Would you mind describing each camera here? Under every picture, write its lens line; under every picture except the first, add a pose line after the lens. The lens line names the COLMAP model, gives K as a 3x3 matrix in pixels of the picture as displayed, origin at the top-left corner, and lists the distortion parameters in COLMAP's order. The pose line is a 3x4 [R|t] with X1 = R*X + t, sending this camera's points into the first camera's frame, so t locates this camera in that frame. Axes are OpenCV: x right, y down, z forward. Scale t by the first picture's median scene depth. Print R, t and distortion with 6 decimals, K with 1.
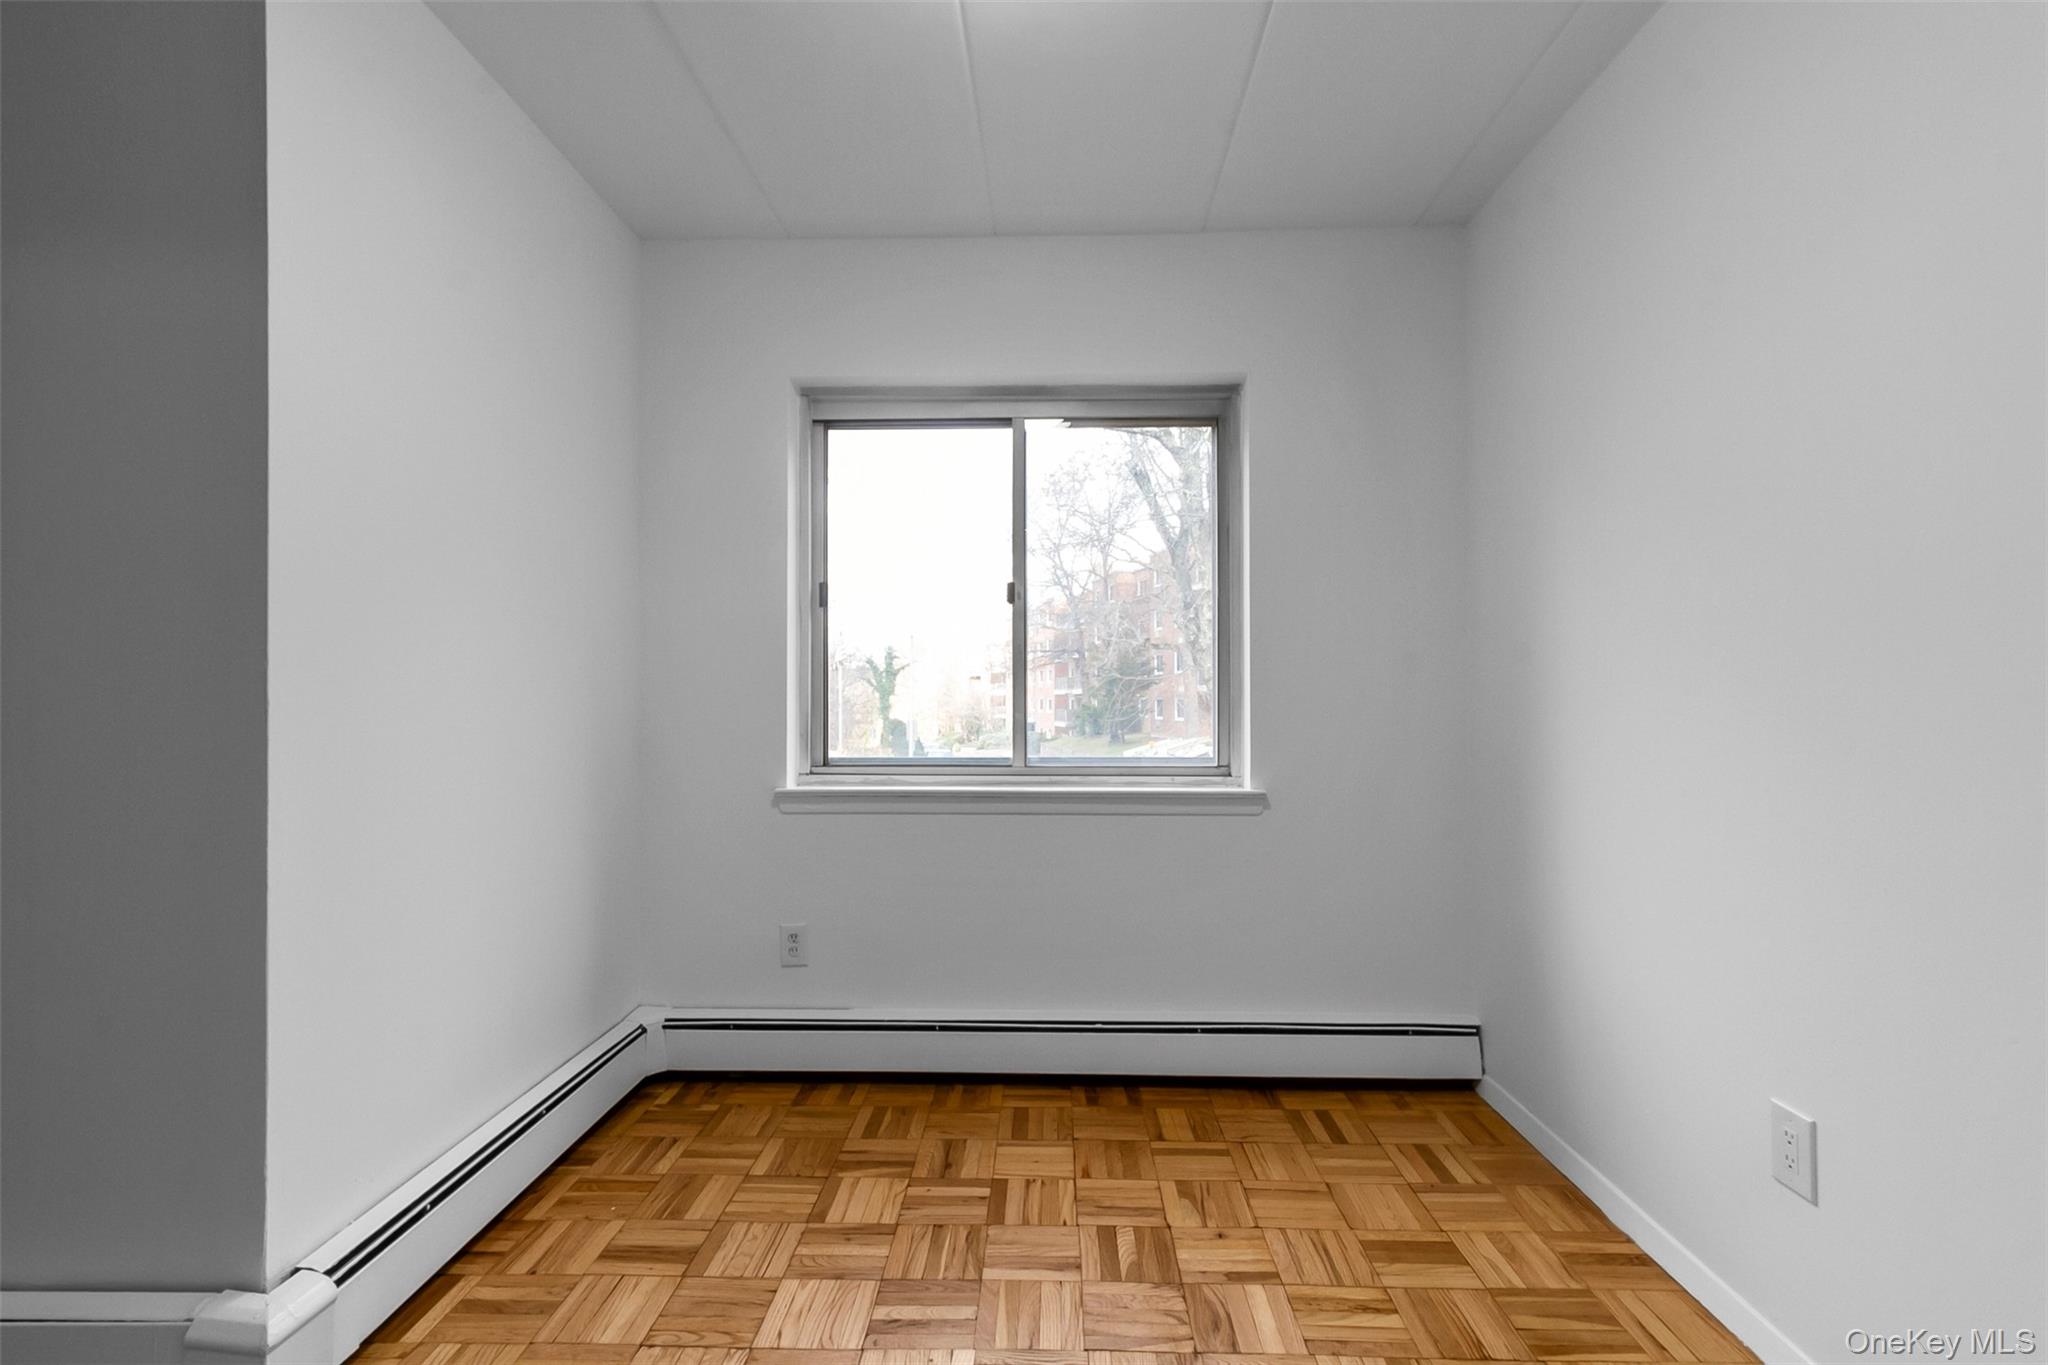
lens RADIAL K [[946.6, 0, 1035.8], [0, 946.6, 688.7], [0, 0, 1]] dist [0.009829, -0.000925]
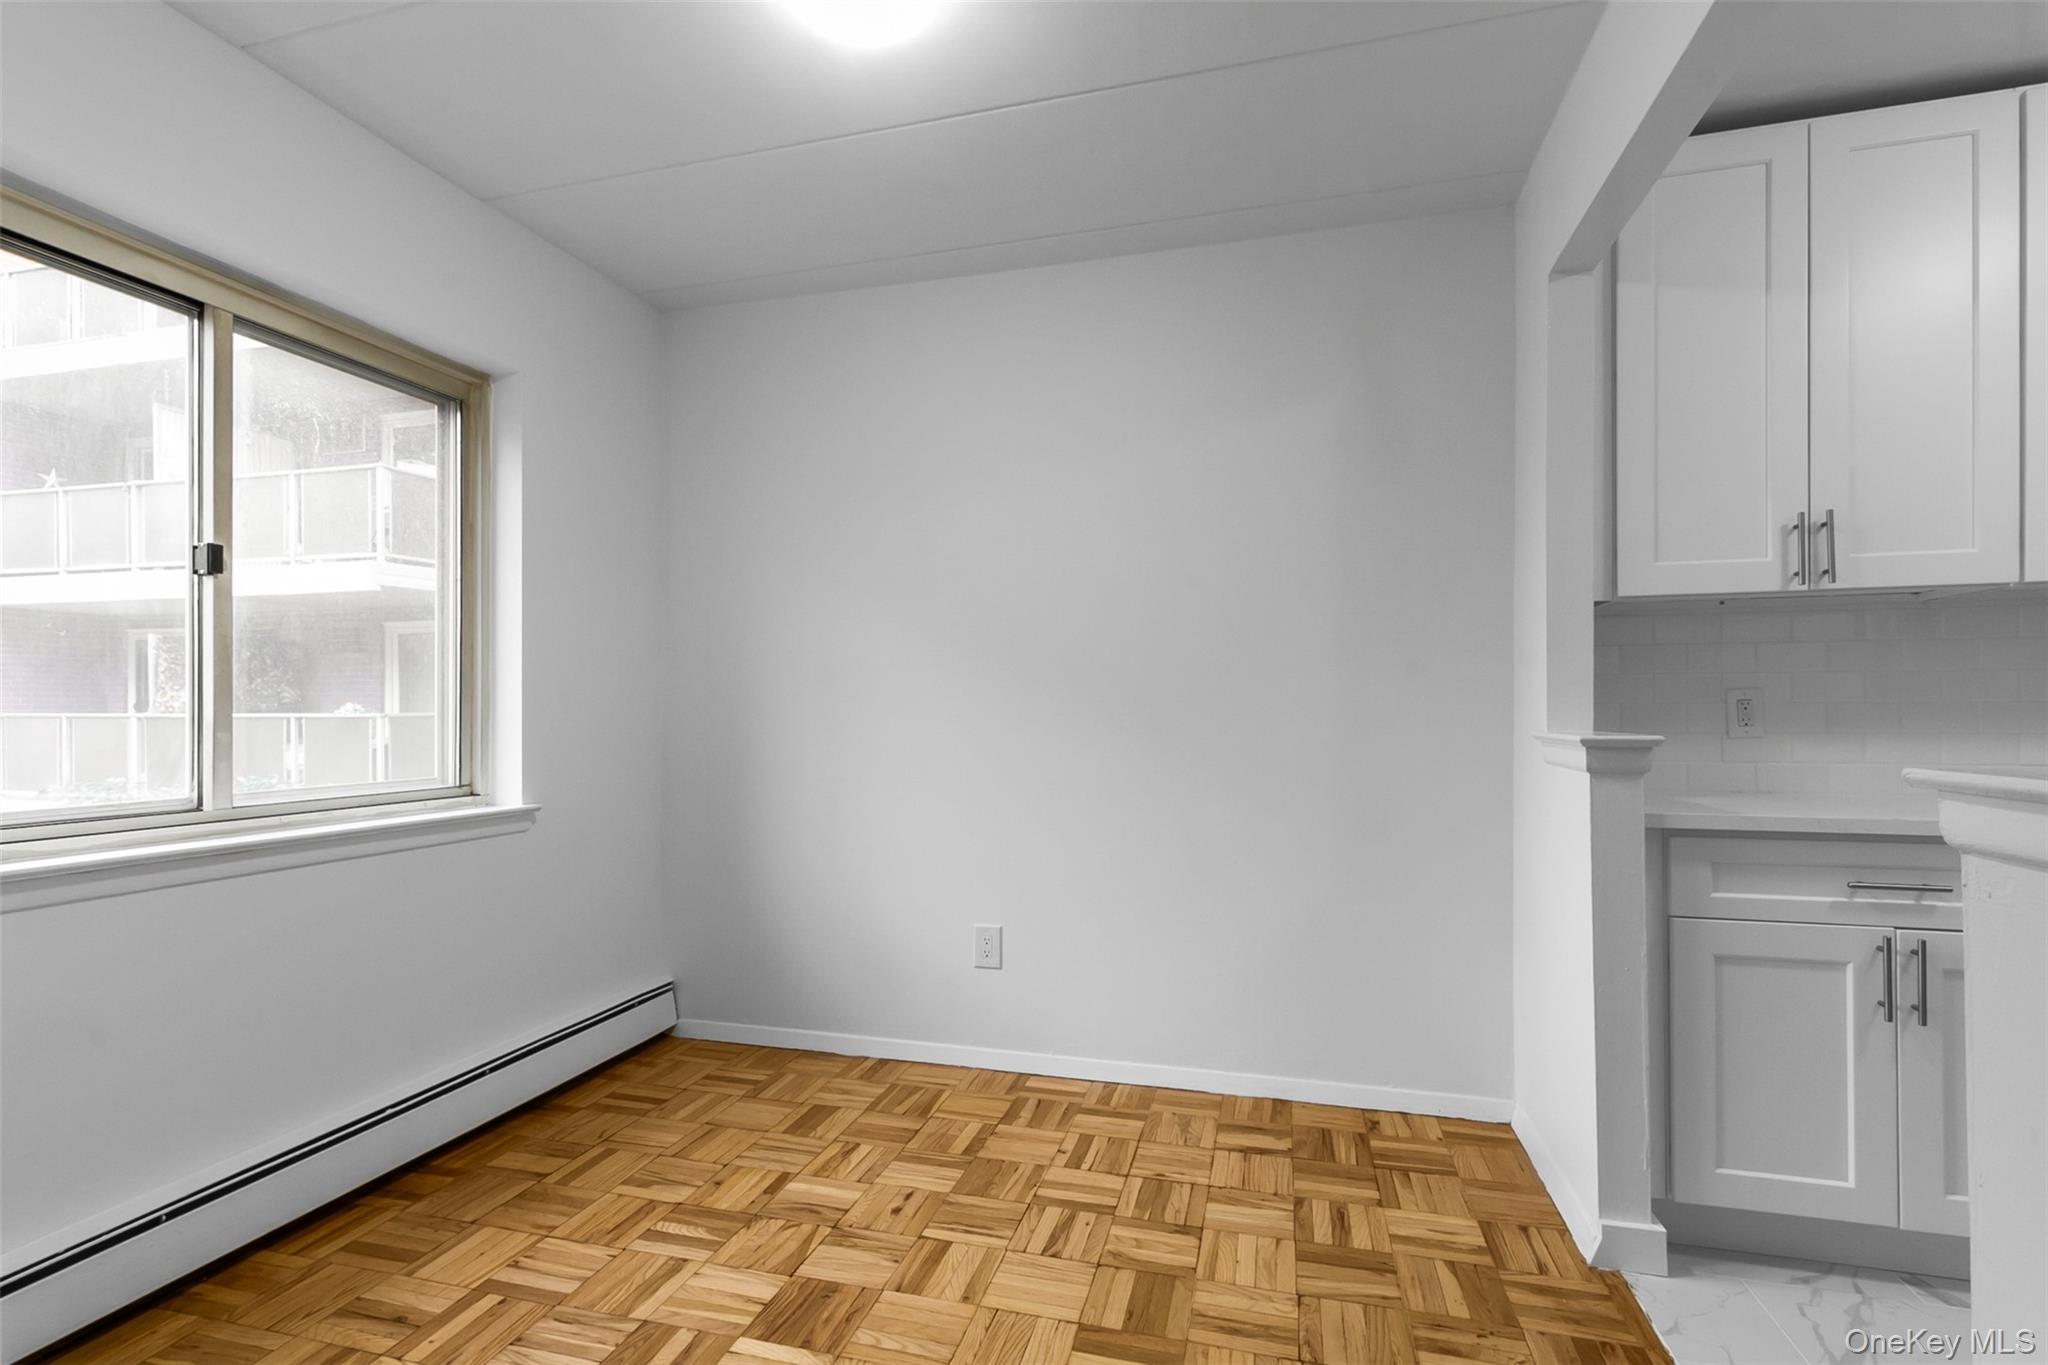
lens RADIAL K [[946.6, 0, 1026.3], [0, 946.6, 710.6], [0, 0, 1]] dist [0.009829, -0.000925]
pose [[0.245847, 0.000625, 0.969309, -0.670433], [-0.005864, 0.999982, 0.000843, 0.006672], [-0.969291, -0.005891, 0.245846, 0.301966]]
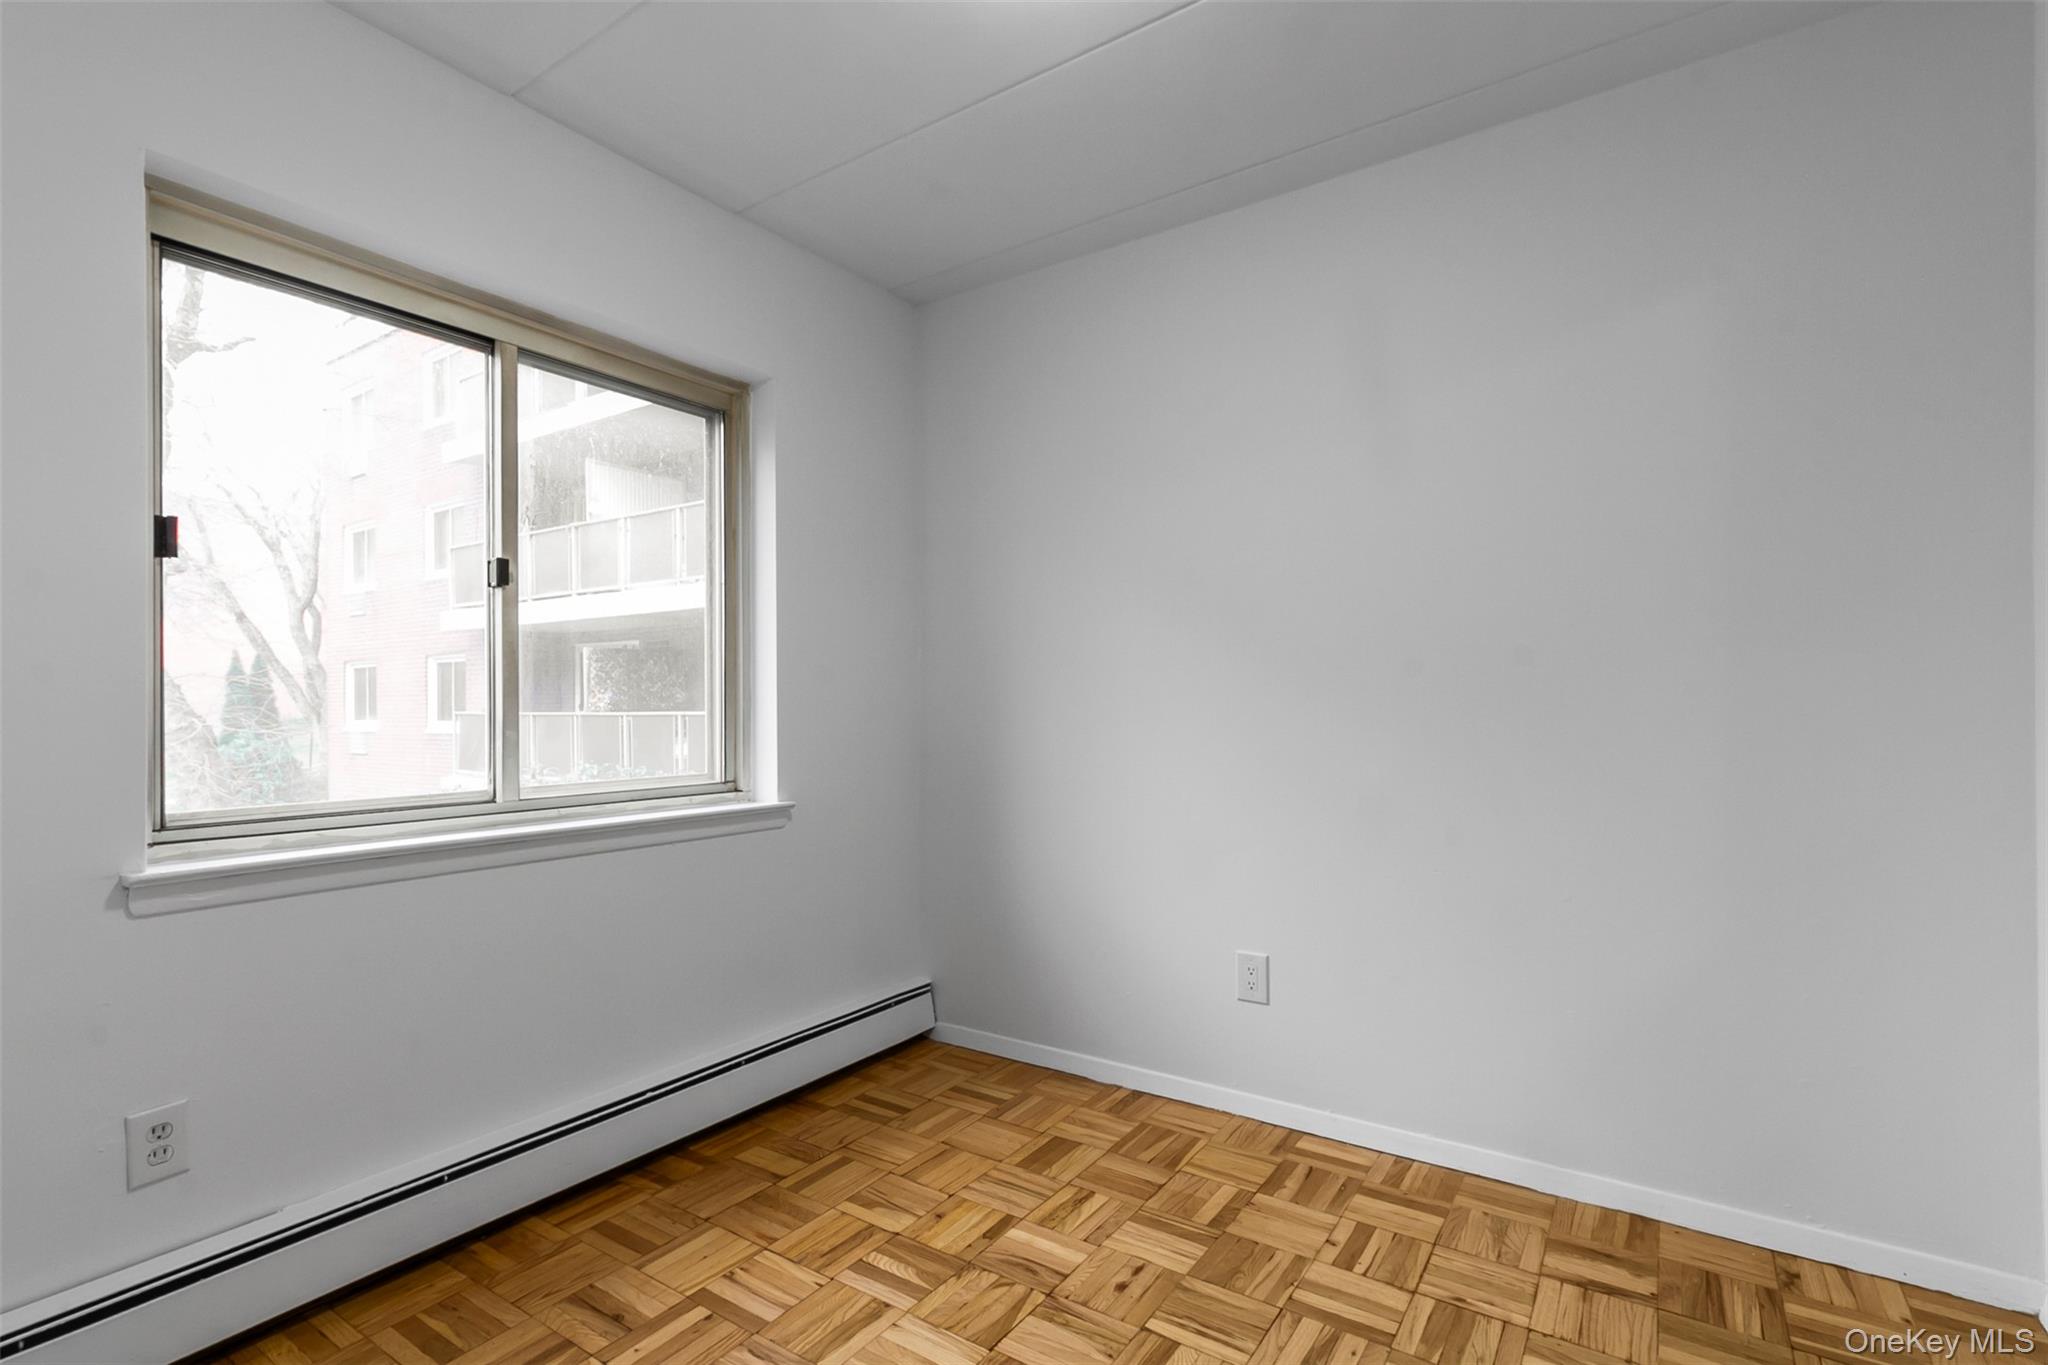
lens RADIAL K [[946.6, 0, 1030.9], [0, 946.6, 703.4], [0, 0, 1]] dist [0.009829, -0.000925]
pose [[0.541959, 0.000362, 0.840405, -0.524148], [0.001175, 0.999999, -0.001188, 0.005989], [-0.840404, 0.001631, 0.541958, 0.280614]]
